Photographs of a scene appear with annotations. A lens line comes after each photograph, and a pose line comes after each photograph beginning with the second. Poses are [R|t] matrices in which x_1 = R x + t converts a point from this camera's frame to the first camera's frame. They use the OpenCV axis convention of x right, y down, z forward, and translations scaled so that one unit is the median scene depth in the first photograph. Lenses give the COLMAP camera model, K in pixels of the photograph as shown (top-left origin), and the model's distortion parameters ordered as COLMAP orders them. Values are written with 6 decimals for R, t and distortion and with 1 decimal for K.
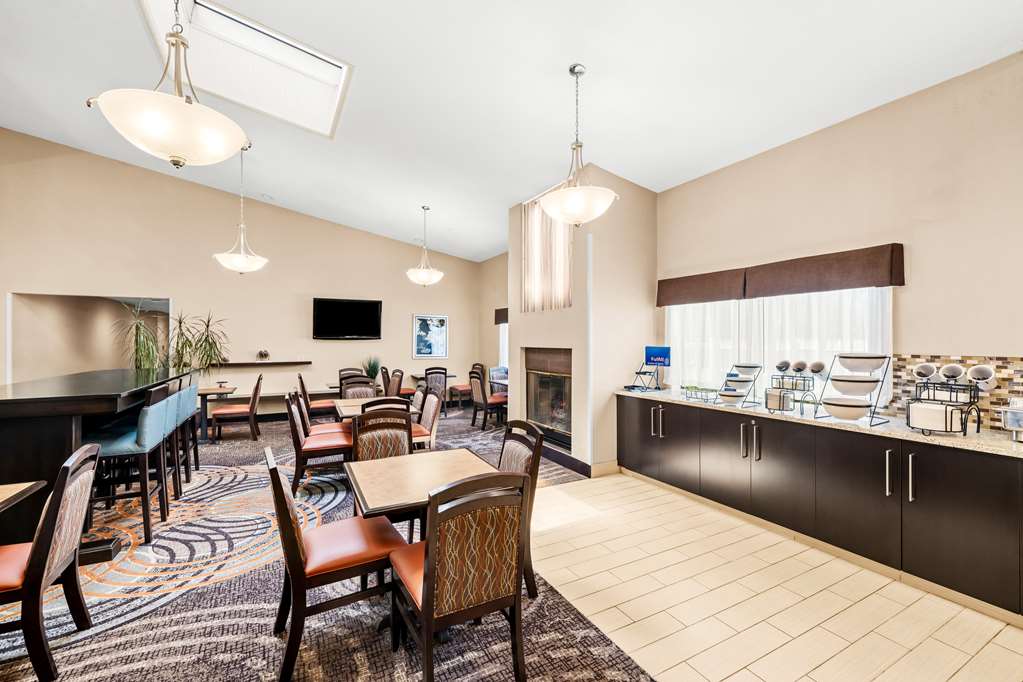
lens RADIAL K [[425.3, 0, 511.6], [0, 425.3, 335.8], [0, 0, 1]] dist [0.001389, 0.000143]
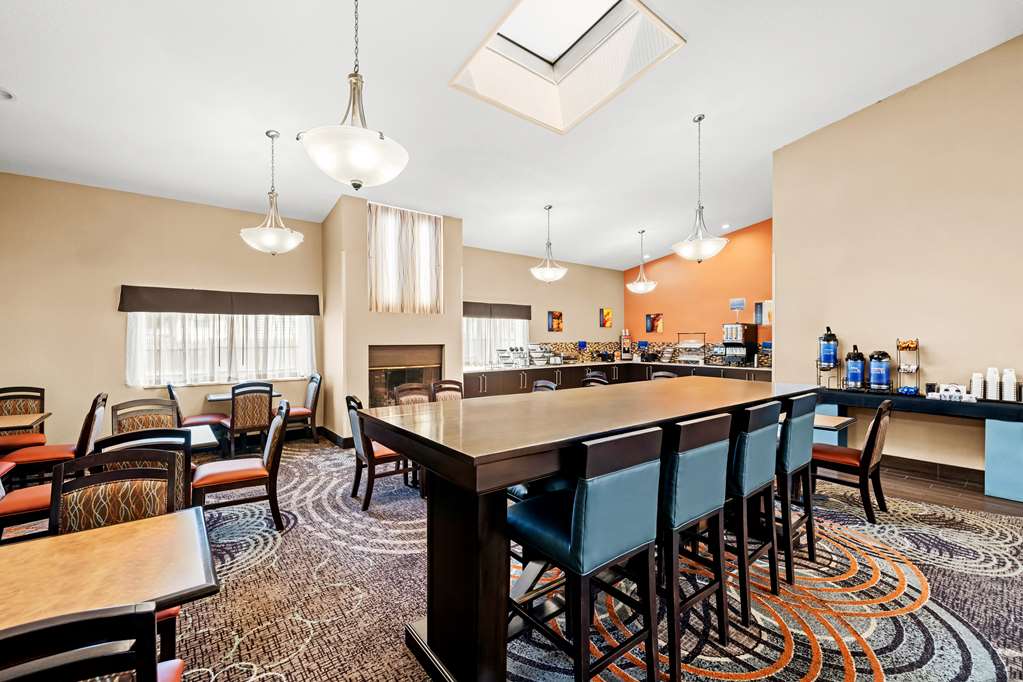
lens RADIAL K [[425.3, 0, 511.6], [0, 425.3, 335.8], [0, 0, 1]] dist [0.001389, 0.000143]
pose [[-0.185154, 0.004439, 0.982699, -1.415268], [-0.012329, 0.999901, -0.006839, 0.010803], [-0.982632, -0.013382, -0.185081, 1.194205]]
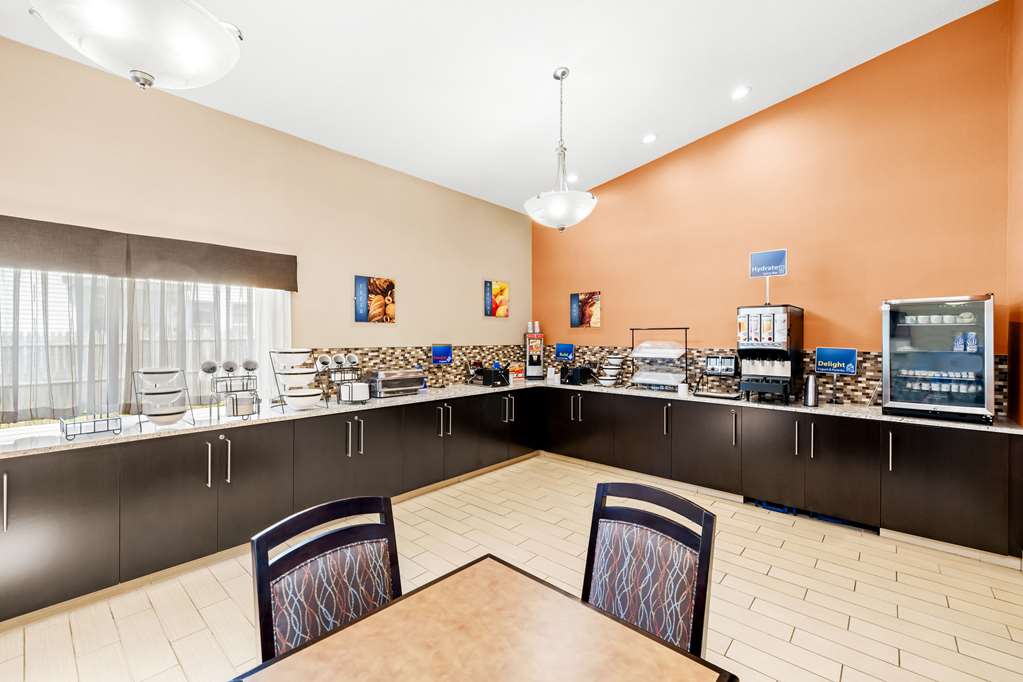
lens RADIAL K [[425.3, 0, 511.6], [0, 425.3, 335.8], [0, 0, 1]] dist [0.001389, 0.000143]
pose [[-0.348732, 0.001562, 0.937221, -0.310609], [-0.015930, 0.999844, -0.007593, 0.004319], [-0.937087, -0.017578, -0.348653, 0.603253]]
